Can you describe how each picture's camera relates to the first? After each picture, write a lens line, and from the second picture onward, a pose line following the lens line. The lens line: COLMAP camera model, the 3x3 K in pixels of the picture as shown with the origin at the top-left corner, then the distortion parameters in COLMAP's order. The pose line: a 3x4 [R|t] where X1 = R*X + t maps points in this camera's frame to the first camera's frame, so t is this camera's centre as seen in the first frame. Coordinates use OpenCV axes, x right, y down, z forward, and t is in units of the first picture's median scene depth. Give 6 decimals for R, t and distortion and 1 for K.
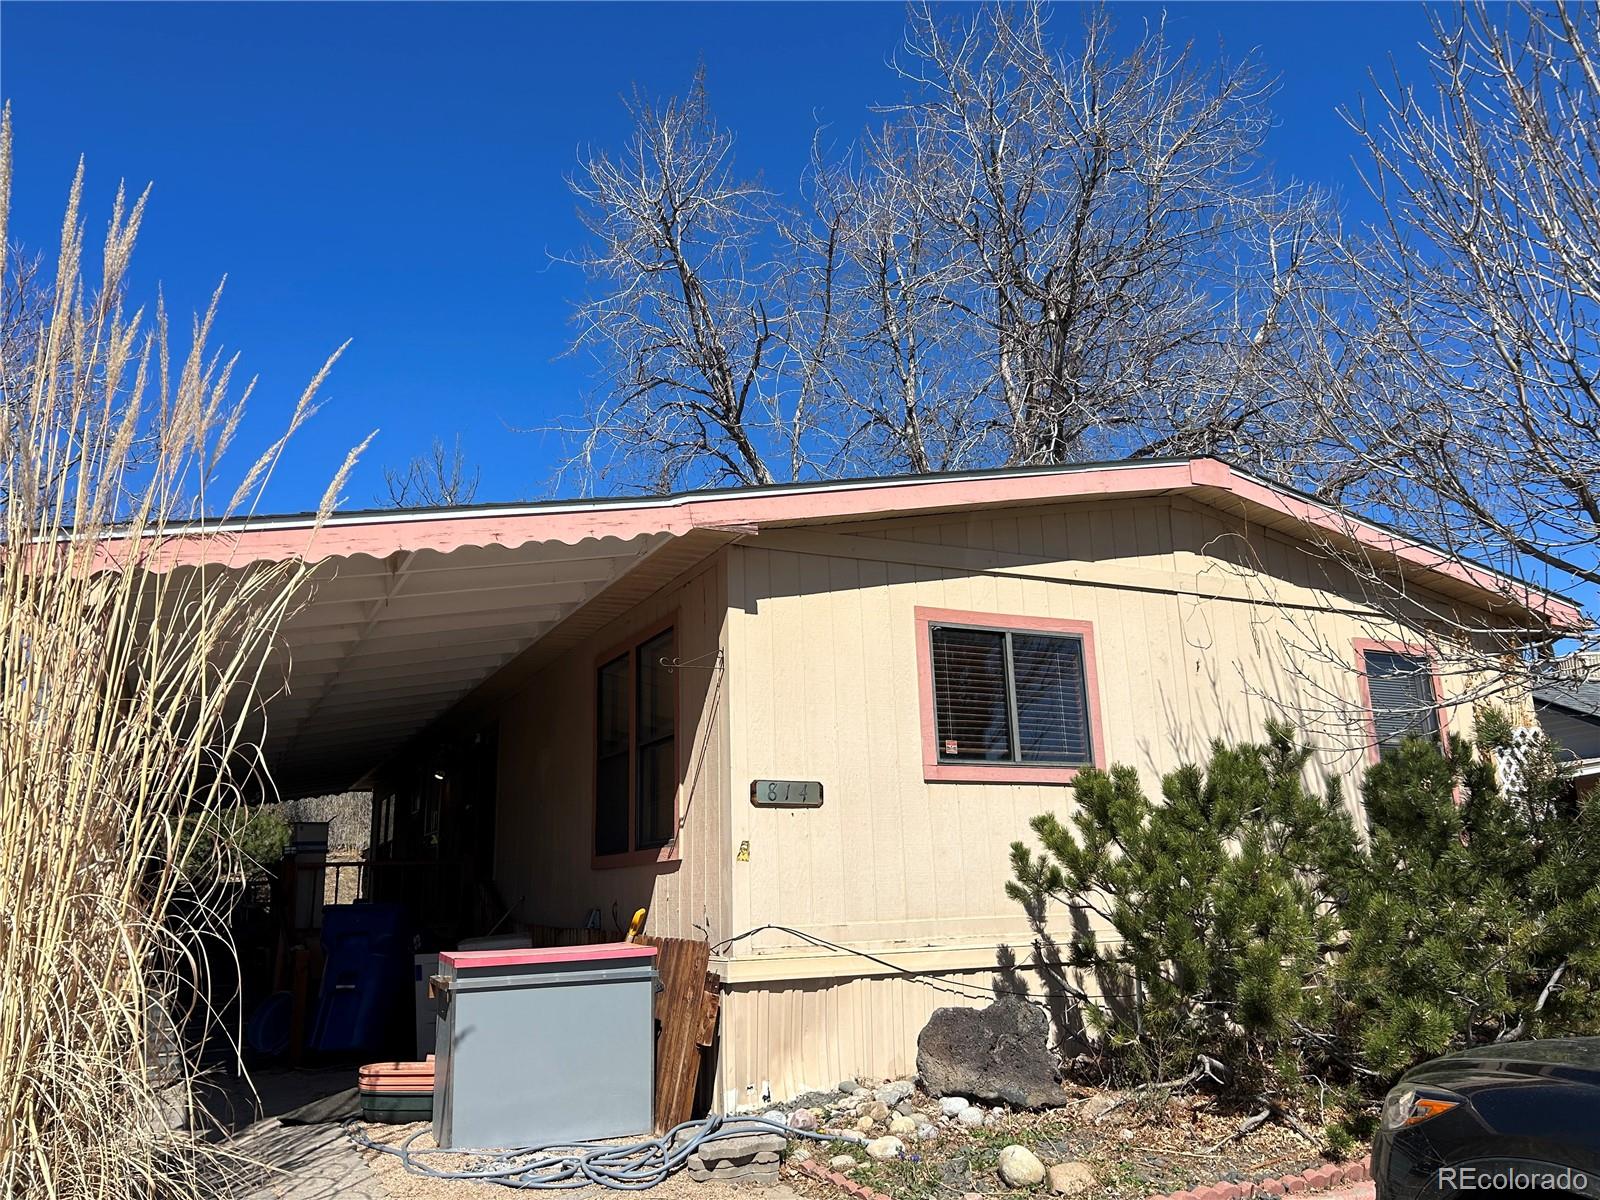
lens RADIAL K [[1214.6, 0, 789.3], [0, 1214.6, 600.6], [0, 0, 1]] dist [0.049634, -0.041198]
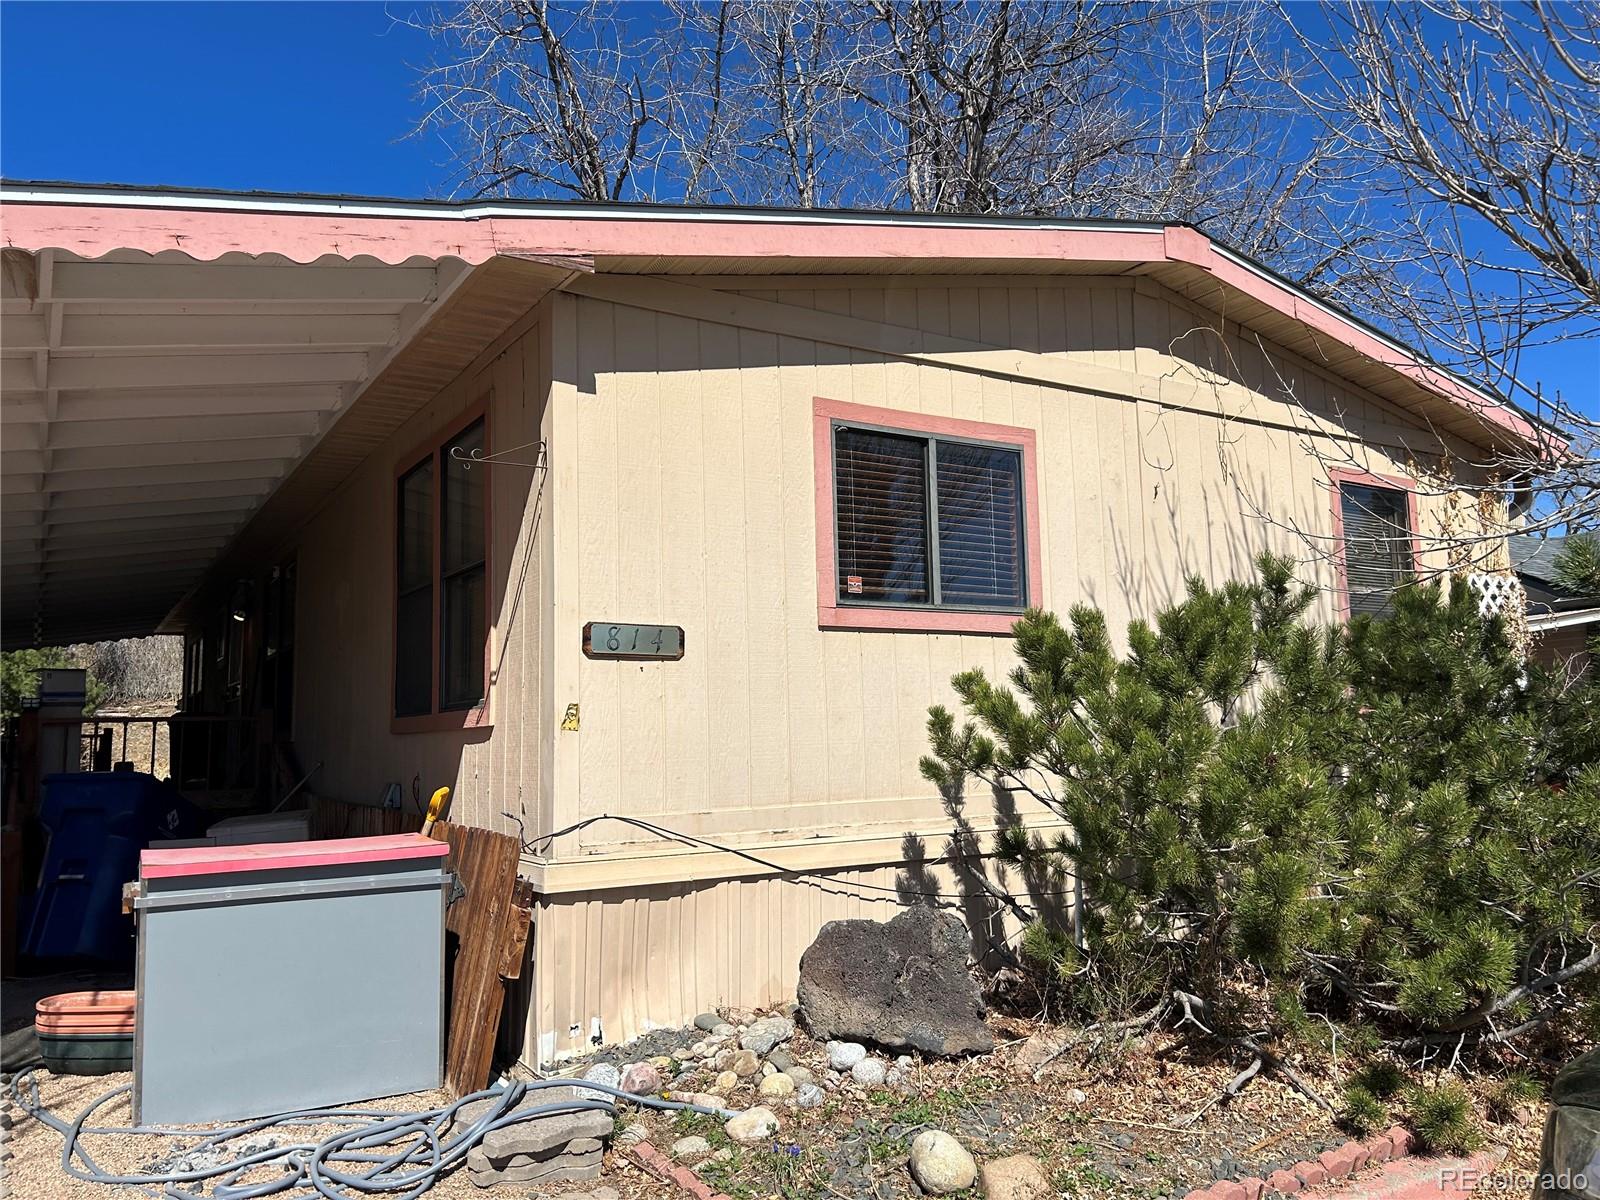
lens RADIAL K [[1214.6, 0, 802.4], [0, 1214.6, 605.9], [0, 0, 1]] dist [0.049634, -0.041198]
pose [[0.994269, 0.017226, 0.105510, 0.020794], [-0.030046, 0.992179, 0.121153, 0.043822], [-0.102598, -0.123629, 0.987010, 0.254777]]
